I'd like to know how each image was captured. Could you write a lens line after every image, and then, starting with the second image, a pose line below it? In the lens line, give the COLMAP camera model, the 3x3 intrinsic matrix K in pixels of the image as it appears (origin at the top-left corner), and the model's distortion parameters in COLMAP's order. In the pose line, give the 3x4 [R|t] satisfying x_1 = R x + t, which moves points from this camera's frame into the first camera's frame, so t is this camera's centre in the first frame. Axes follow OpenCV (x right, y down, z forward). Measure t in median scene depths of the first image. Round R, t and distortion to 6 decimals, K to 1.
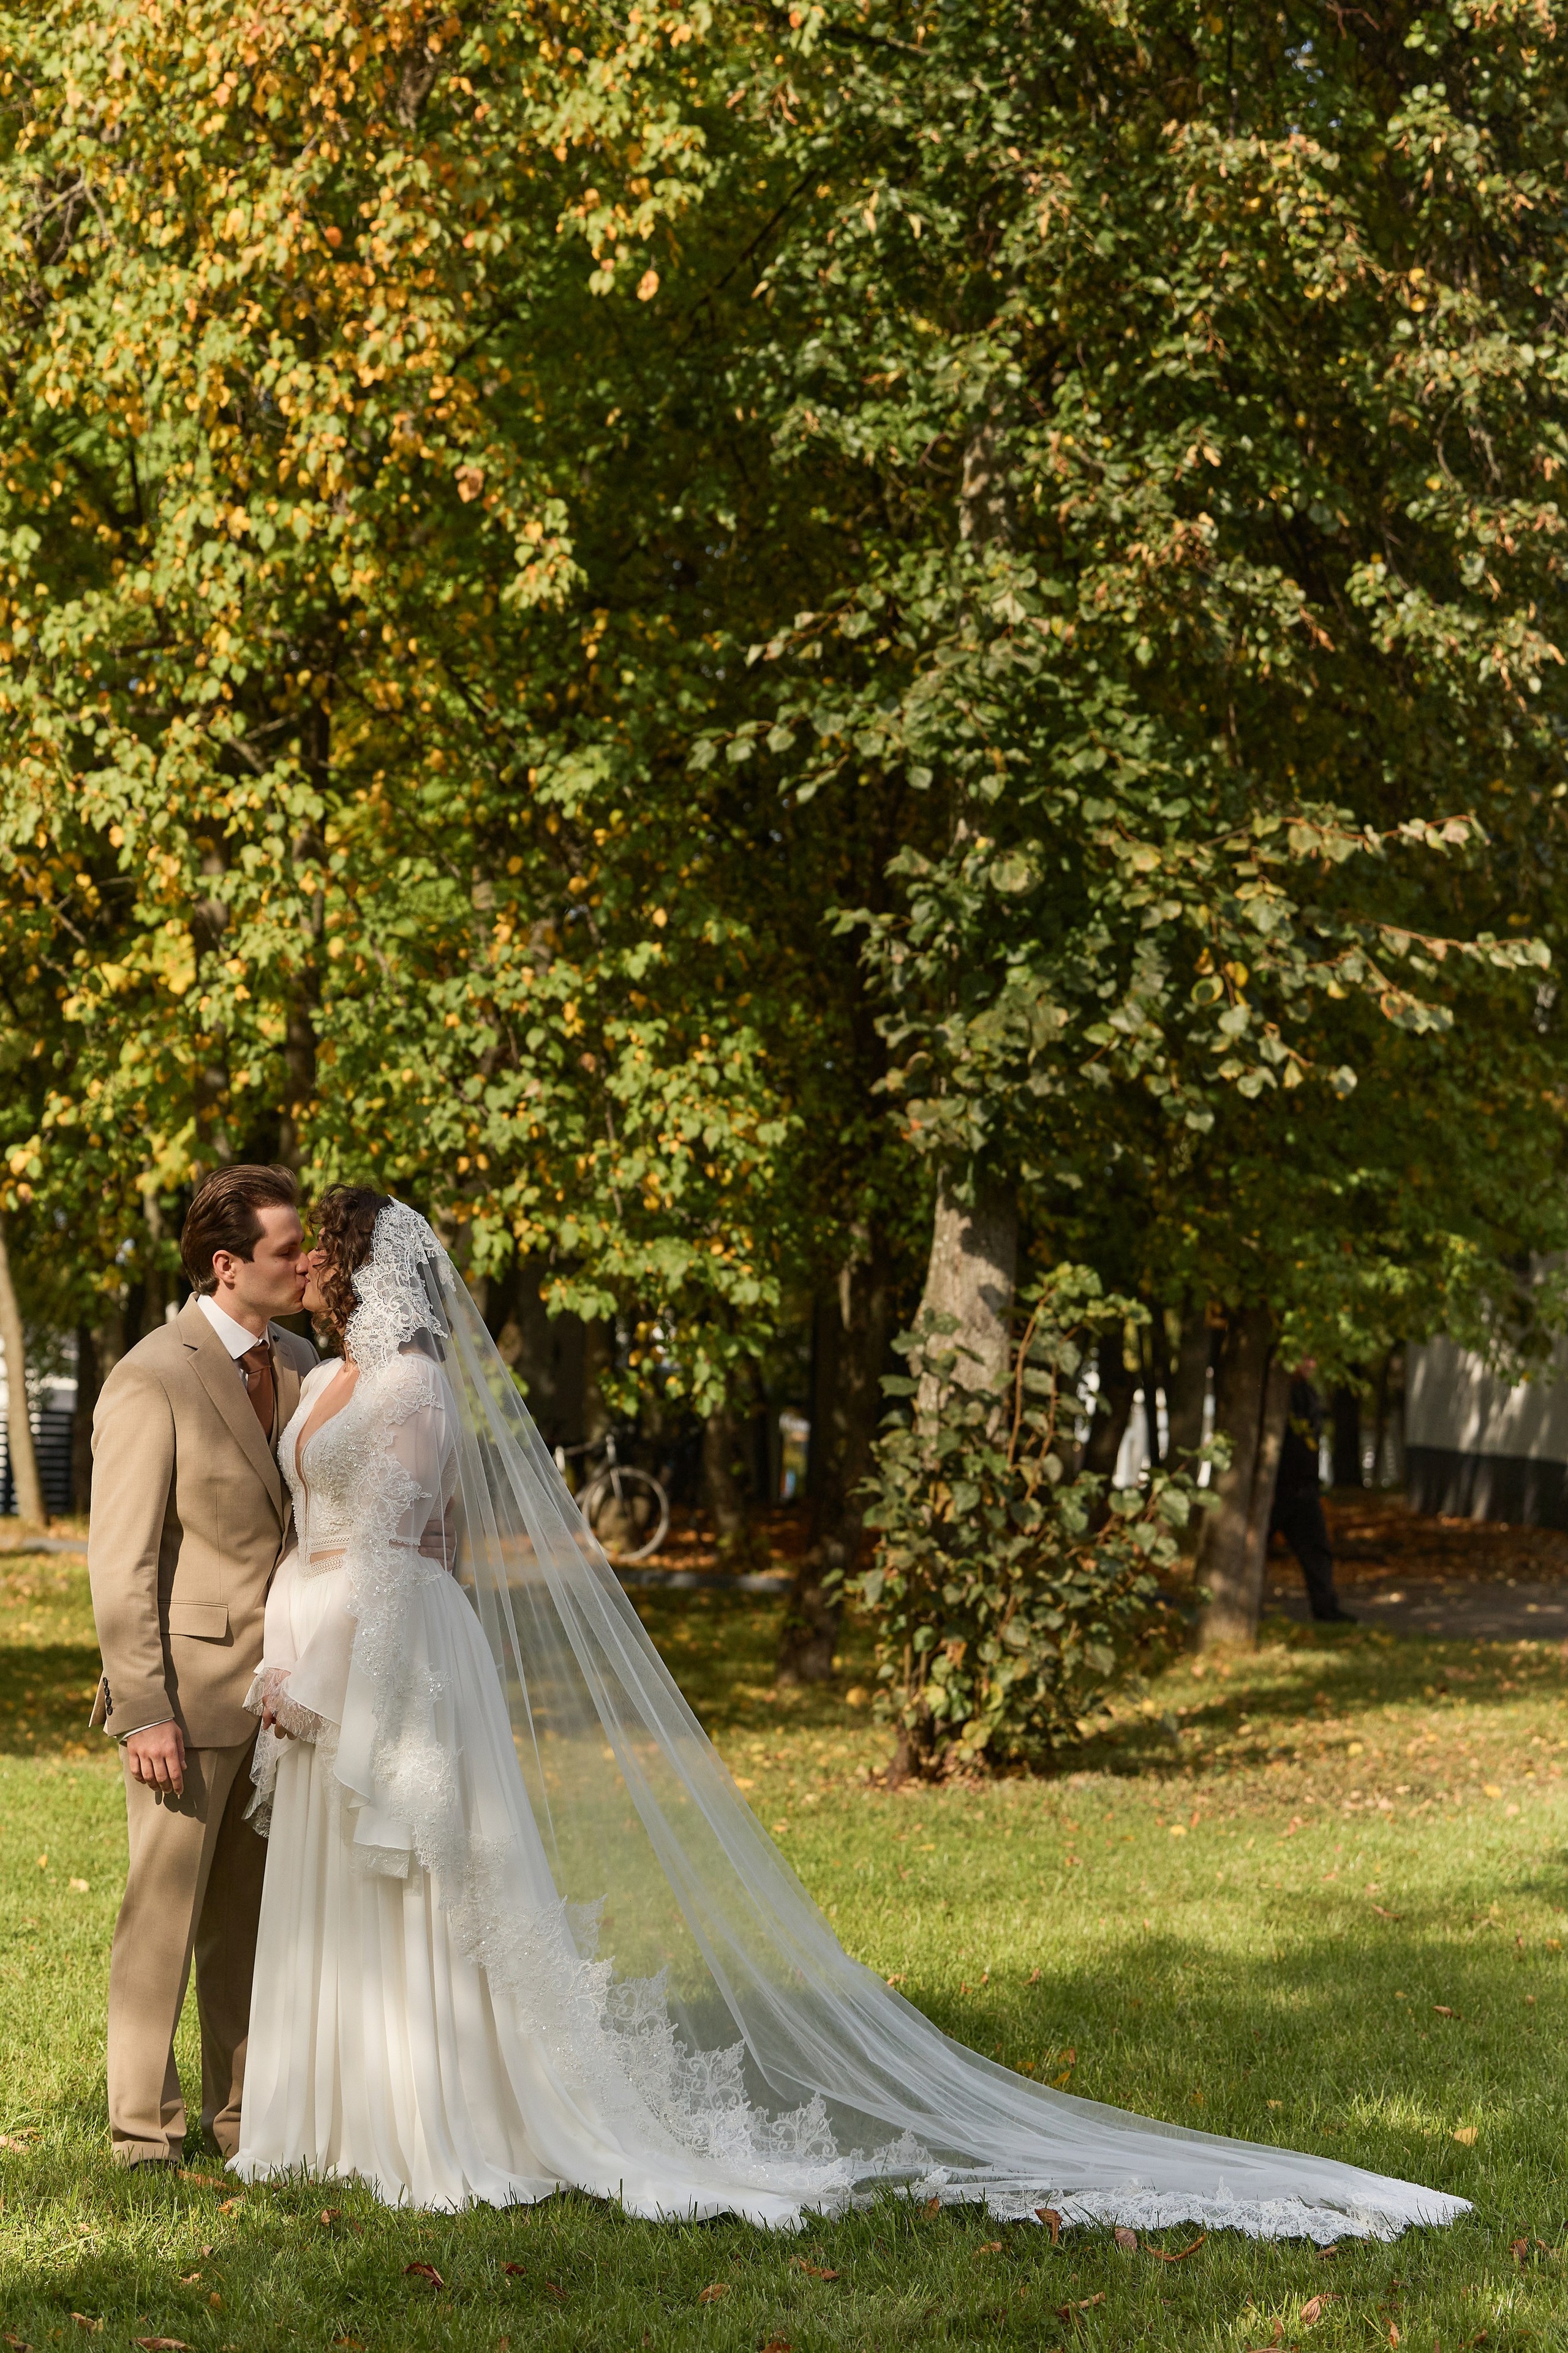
lens RADIAL K [[4533.5, 0, 722.9], [0, 4533.5, 1019.2], [0, 0, 1]] dist [-0.192902, 0.164142]
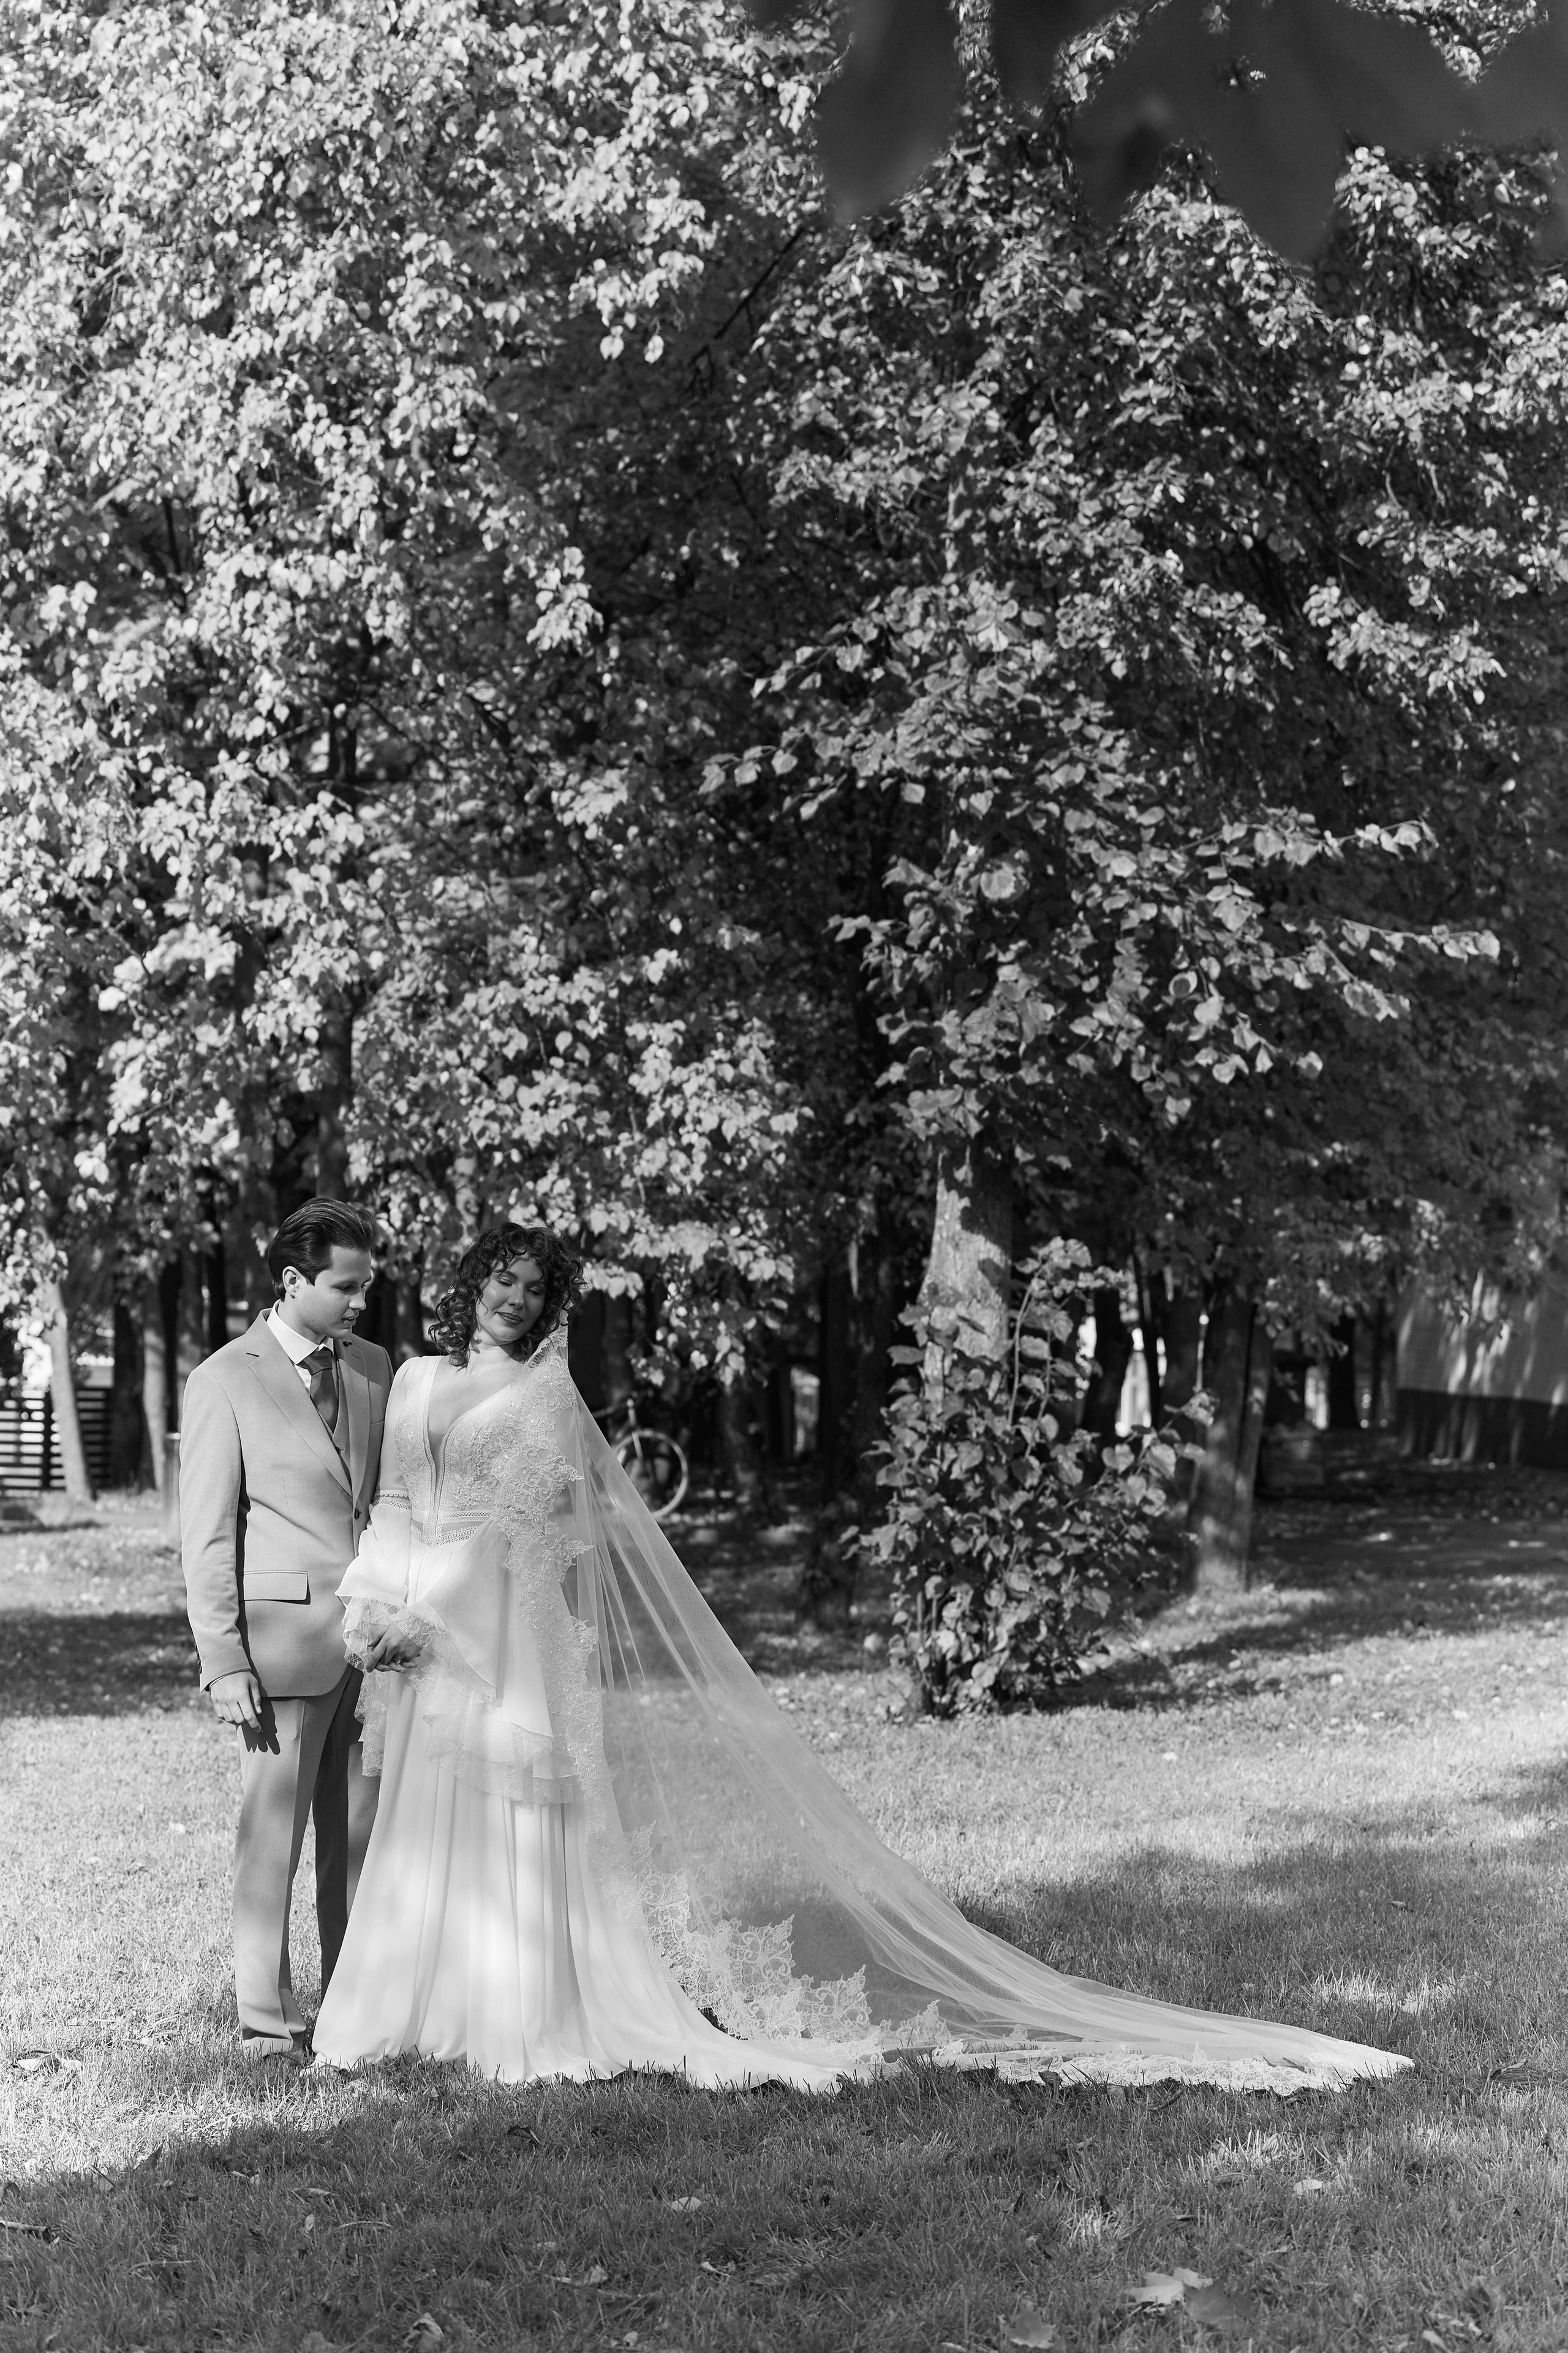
lens RADIAL K [[4458.8, 0, 780.1], [0, 4458.8, 1082.2], [0, 0, 1]] dist [-0.177625, -0.049307]
pose [[0.999678, -0.022459, 0.011802, -0.002615], [0.022187, 0.999496, 0.022707, -0.009437], [-0.012306, -0.022438, 0.999673, -0.067522]]
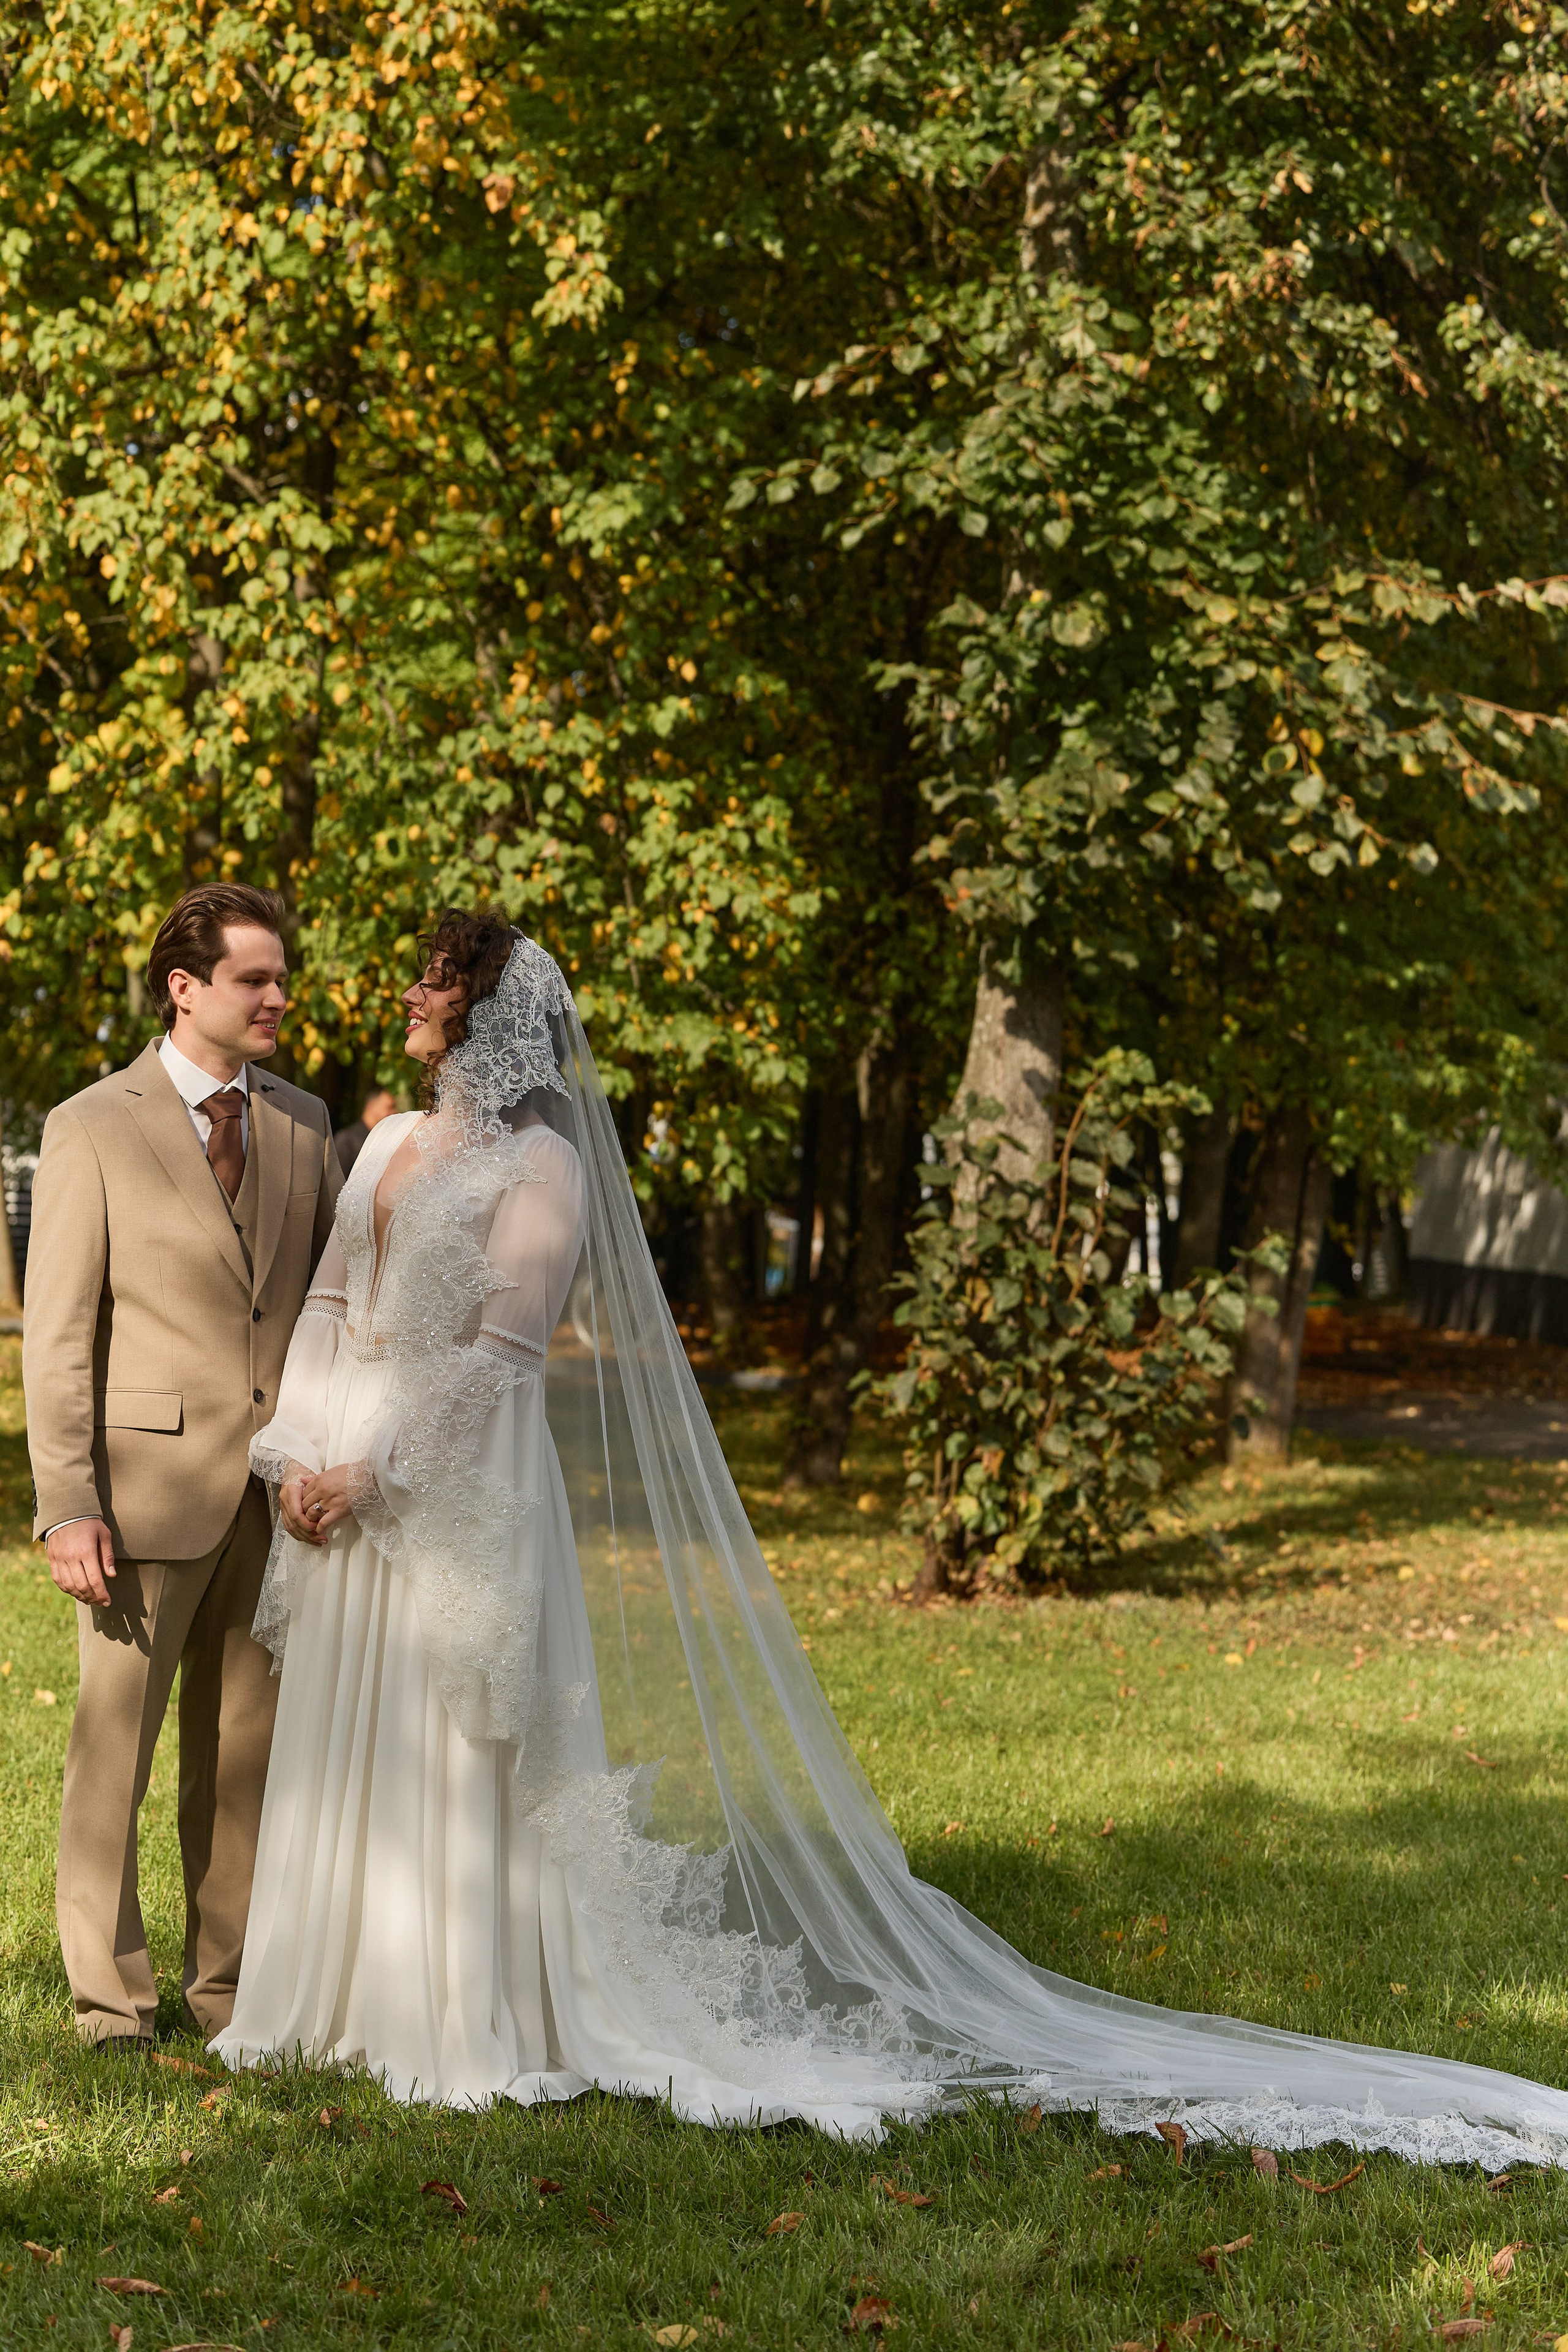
lens RADIAL K [[4506.8, 0, 744.9], [0, 4506.8, 1173.0], [0, 0, 1]] dist [-0.207110, -0.128346]
pose [[0.999687, 0.023175, 0.009442, -0.009432], [-0.023840, 0.996686, 0.077776, 0.009345], [-0.007608, -0.077976, 0.996926, 0.074526]]
